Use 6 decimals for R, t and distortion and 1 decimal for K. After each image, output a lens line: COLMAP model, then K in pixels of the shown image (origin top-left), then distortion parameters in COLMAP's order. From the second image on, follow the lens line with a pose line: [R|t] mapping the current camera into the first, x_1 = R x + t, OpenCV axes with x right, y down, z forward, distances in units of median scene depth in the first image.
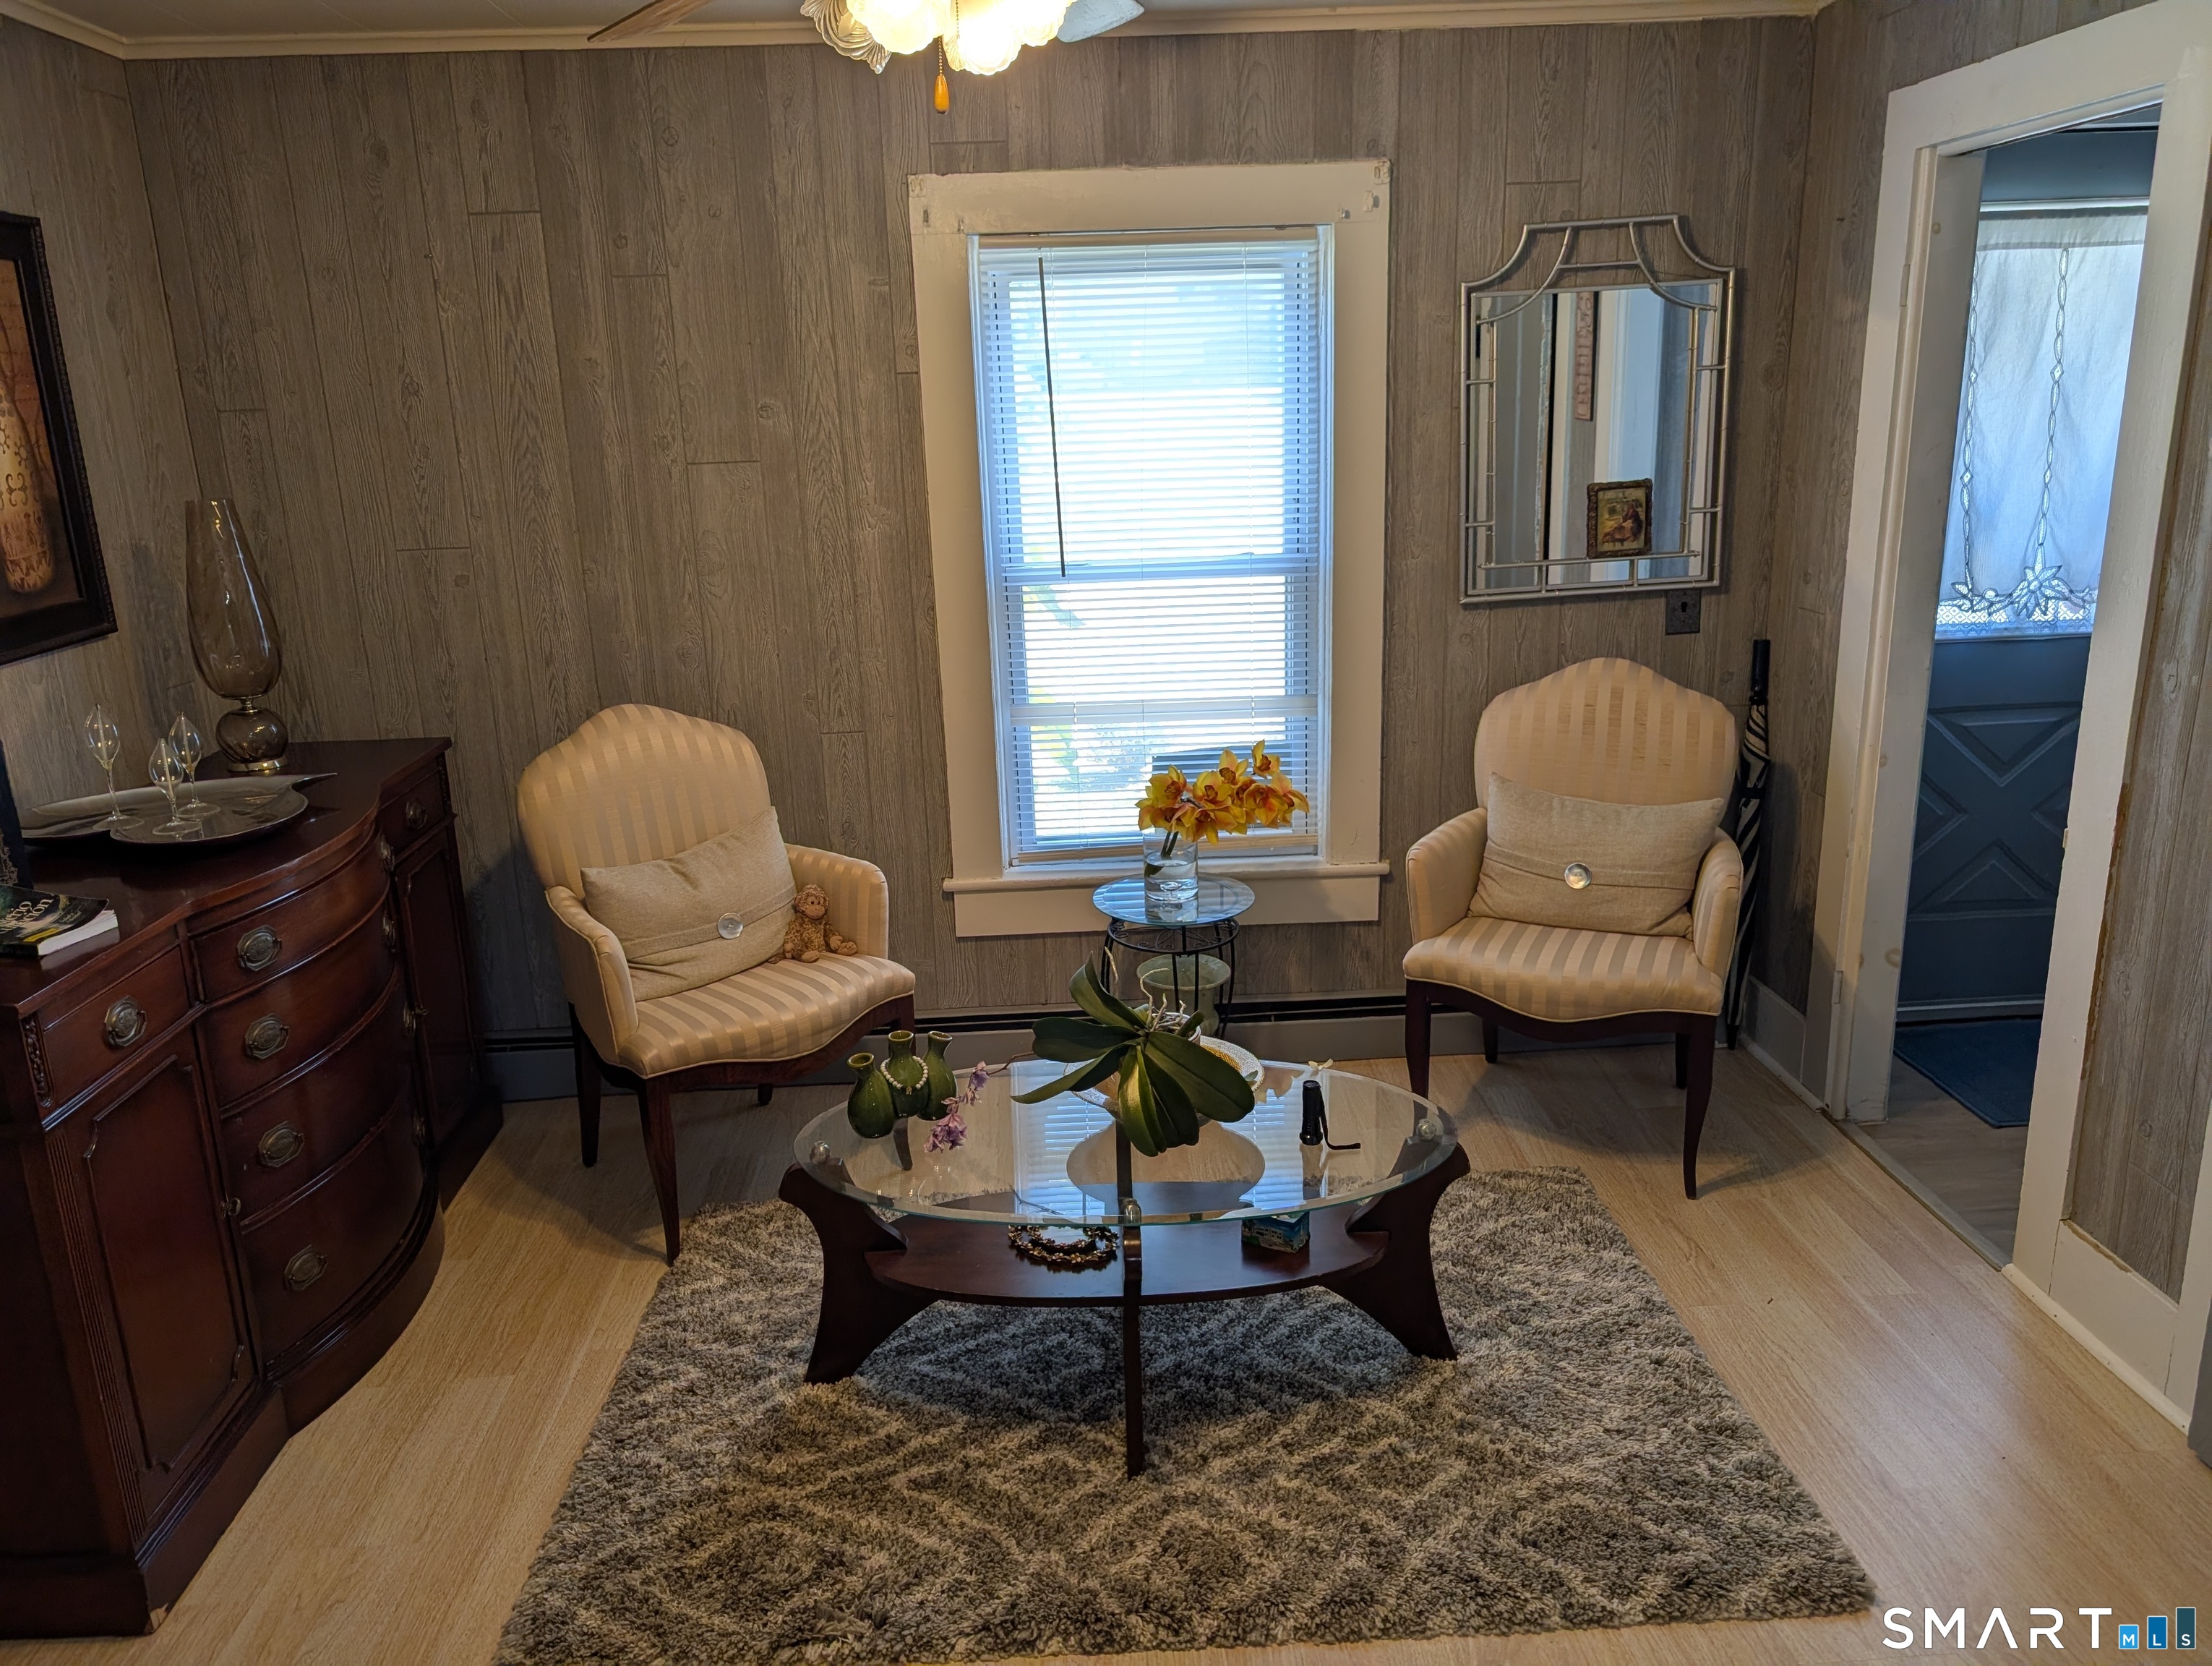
lens RADIAL K [[1559.8, 0, 1103.7], [0, 1559.8, 848.4], [0, 0, 1]] dist [-0.028339, -0.003628]
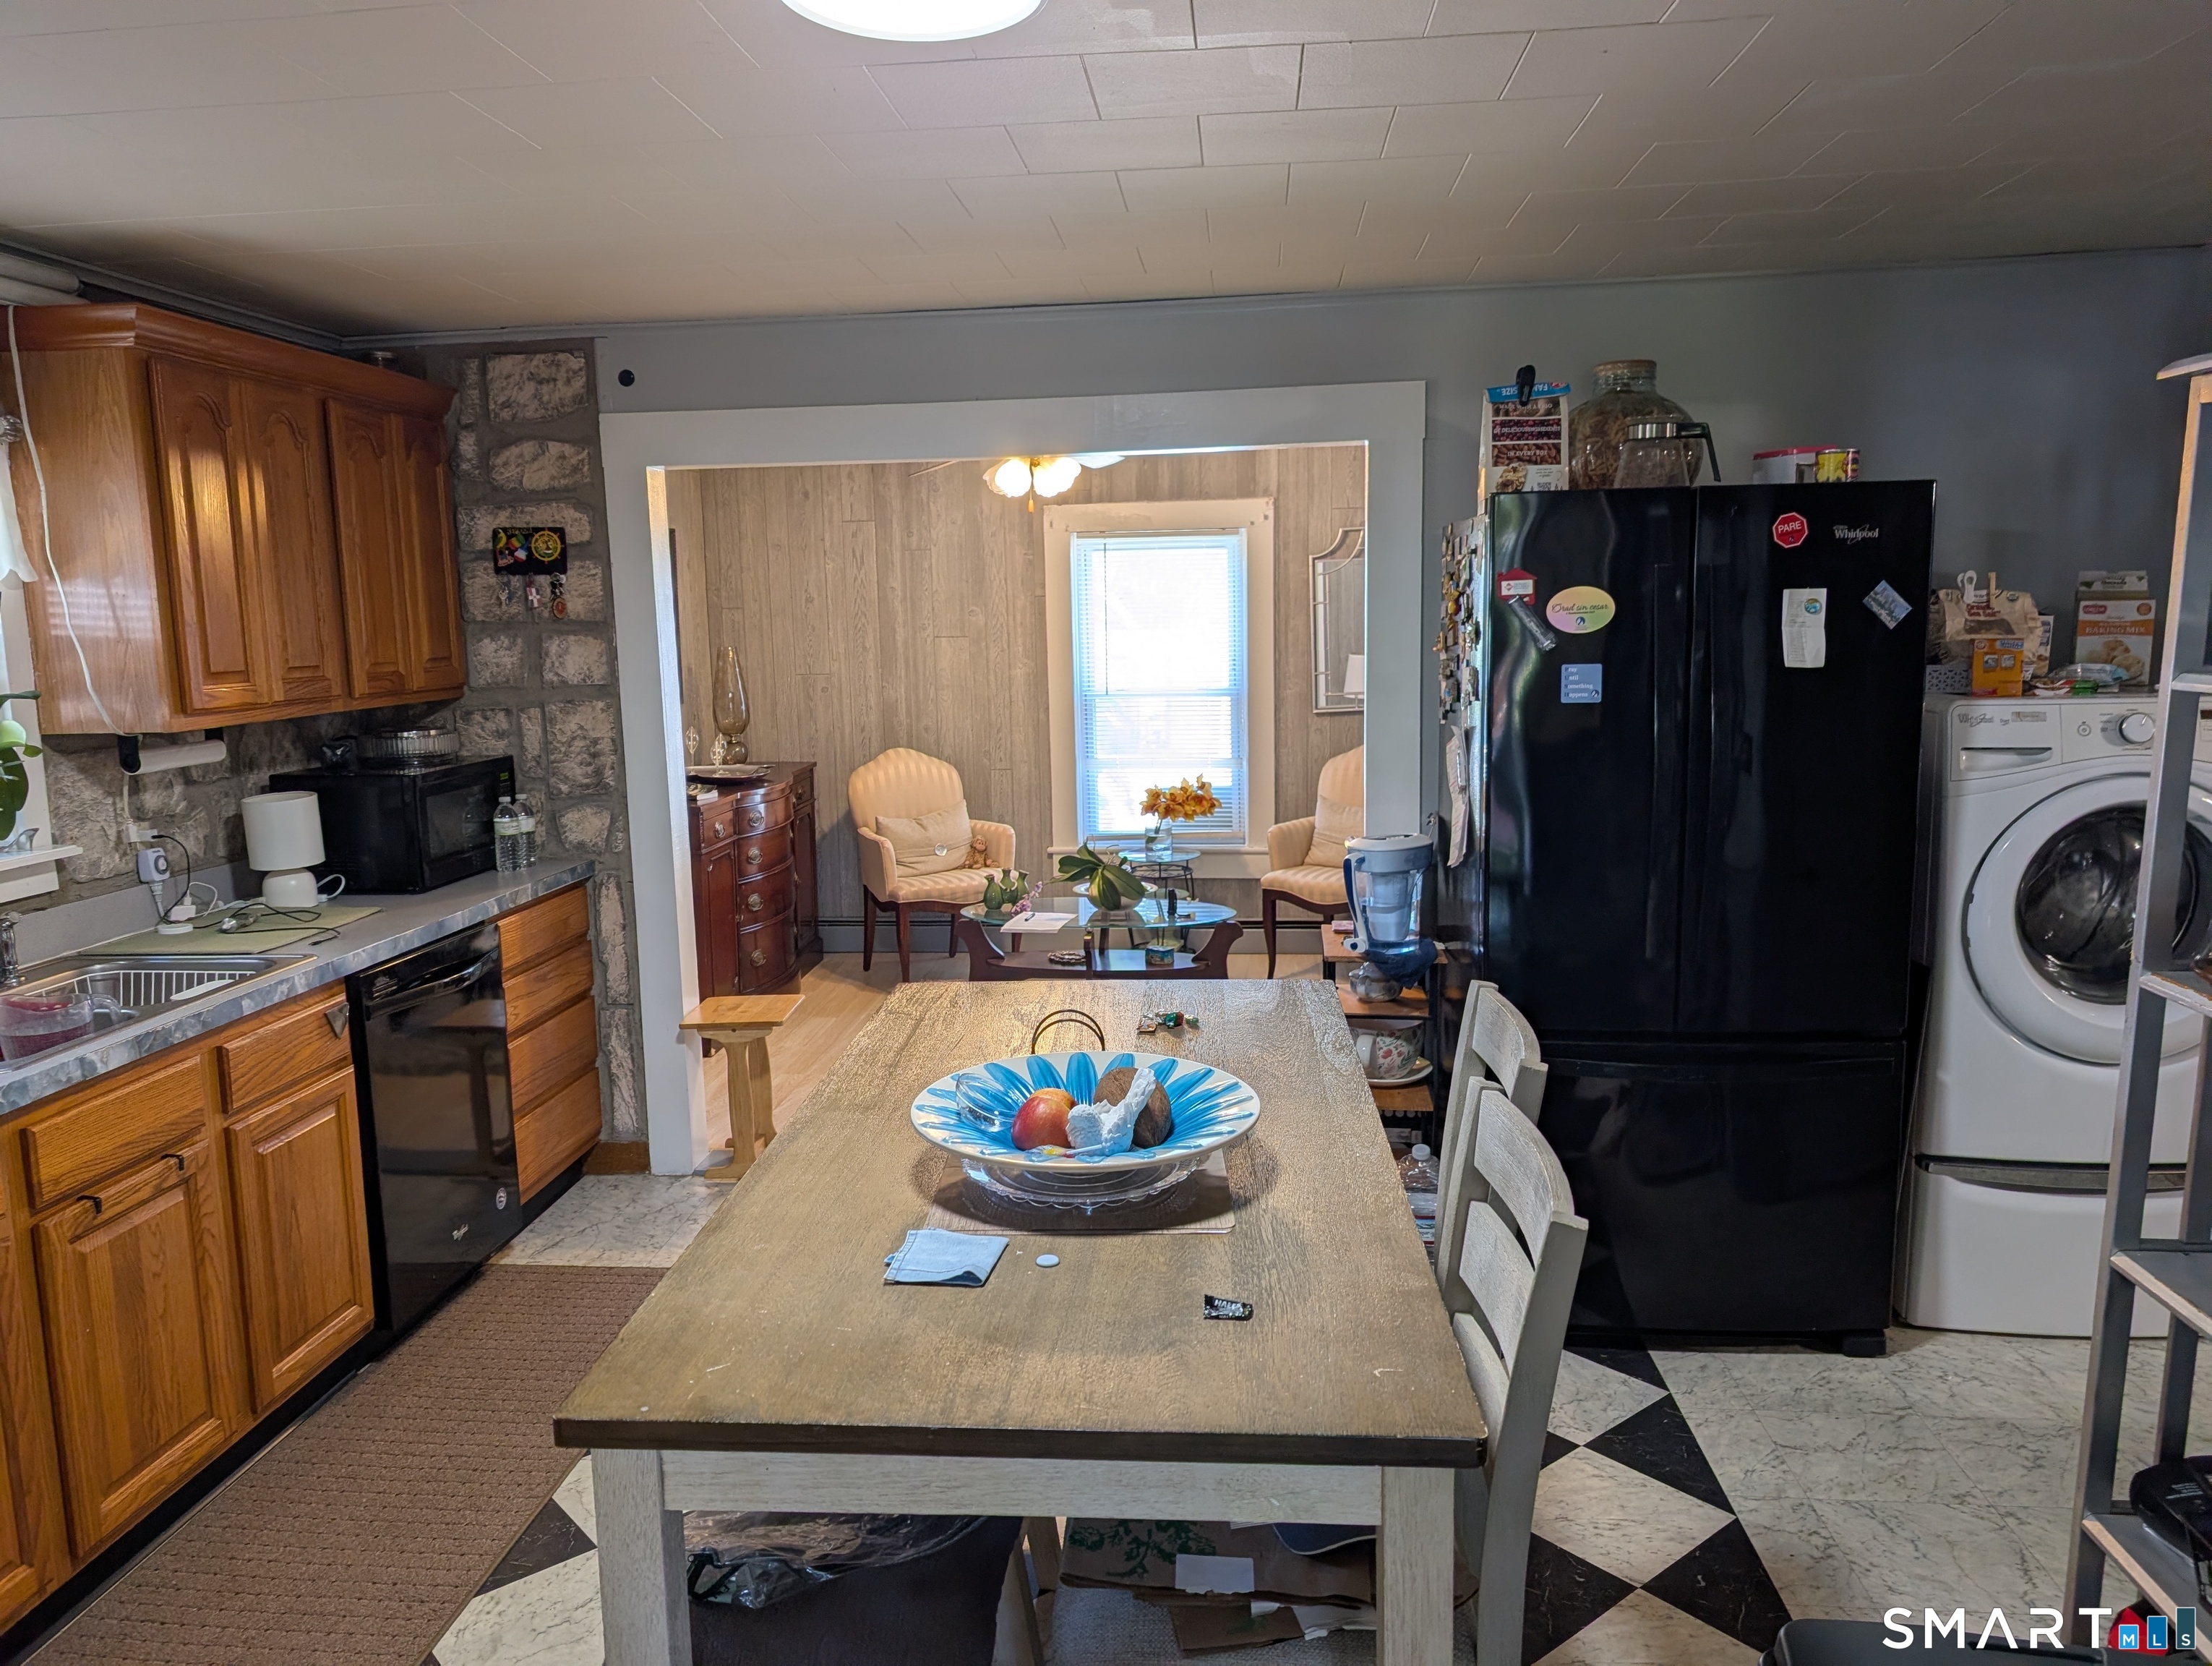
lens RADIAL K [[1595.3, 0, 1097.3], [0, 1595.3, 848.0], [0, 0, 1]] dist [0.005835, -0.003391]
pose [[0.988745, 0.034040, -0.145686, 0.271853], [-0.051699, 0.991524, -0.119196, 0.279232], [0.140394, 0.125386, 0.982124, -1.044239]]
